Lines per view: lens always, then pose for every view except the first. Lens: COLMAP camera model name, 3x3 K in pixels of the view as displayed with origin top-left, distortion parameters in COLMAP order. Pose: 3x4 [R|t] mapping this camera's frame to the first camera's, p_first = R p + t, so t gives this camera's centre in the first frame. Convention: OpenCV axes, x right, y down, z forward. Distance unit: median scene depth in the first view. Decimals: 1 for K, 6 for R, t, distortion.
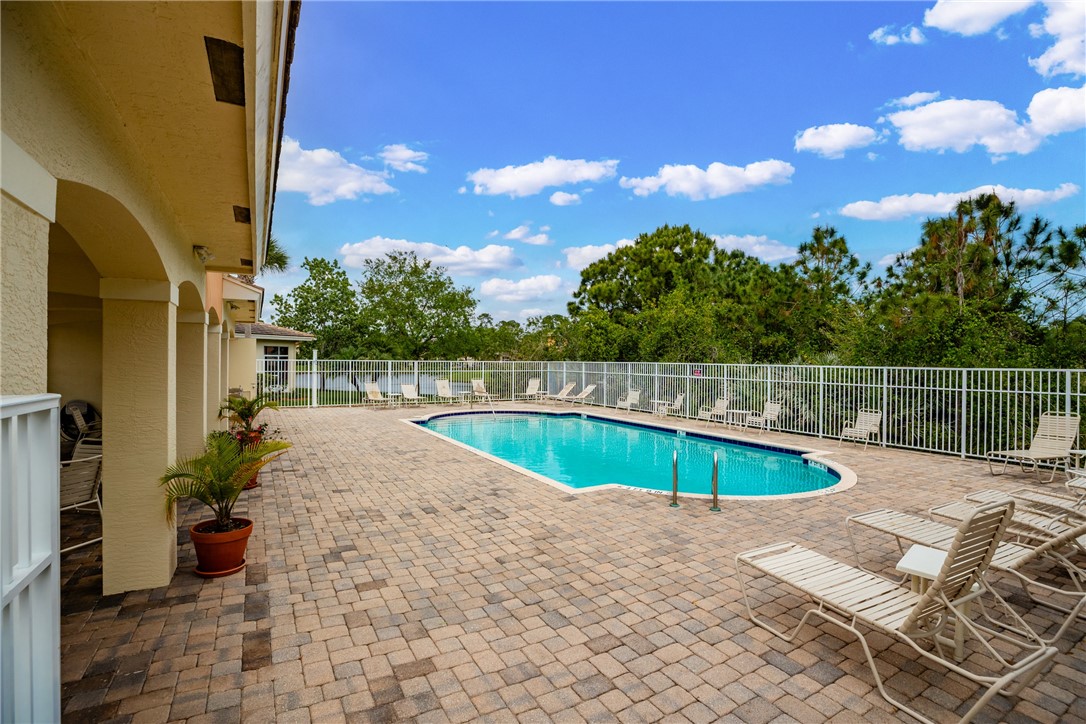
lens RADIAL K [[492.1, 0, 537.9], [0, 492.1, 362.7], [0, 0, 1]] dist [-0.016159, 0.000162]
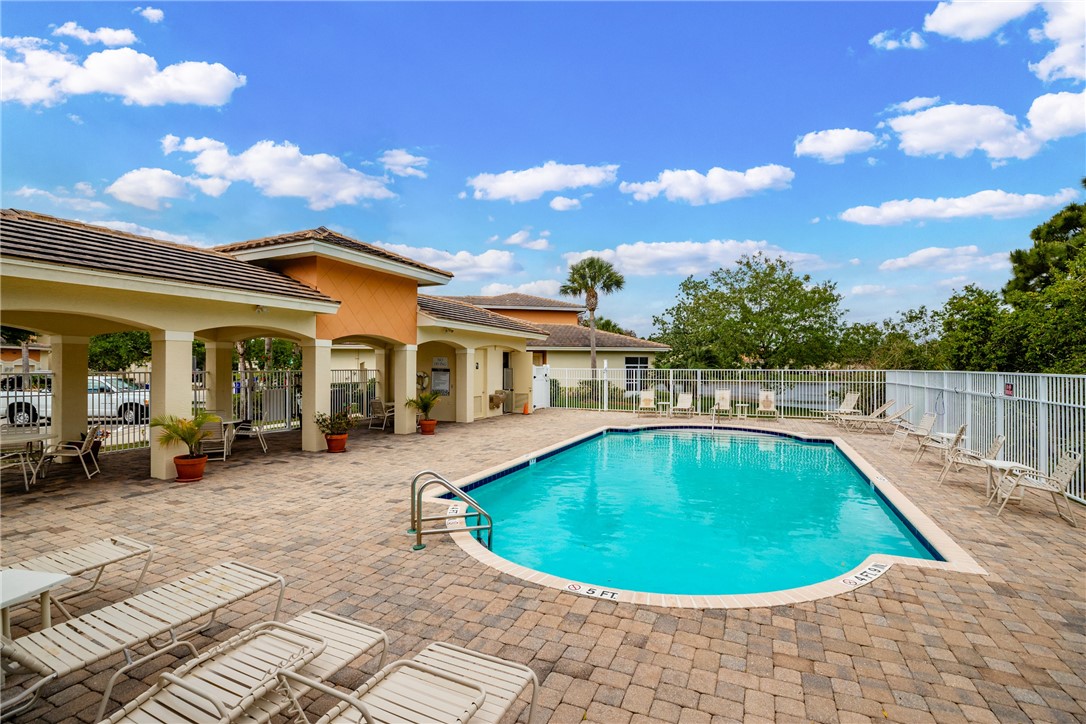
lens RADIAL K [[492.1, 0, 536.1], [0, 492.1, 365.7], [0, 0, 1]] dist [-0.016159, 0.000162]
pose [[0.571658, -0.015623, -0.820343, 1.252817], [0.004944, 0.999866, -0.015597, 0.013225], [0.820477, 0.004861, 0.571659, 0.758618]]
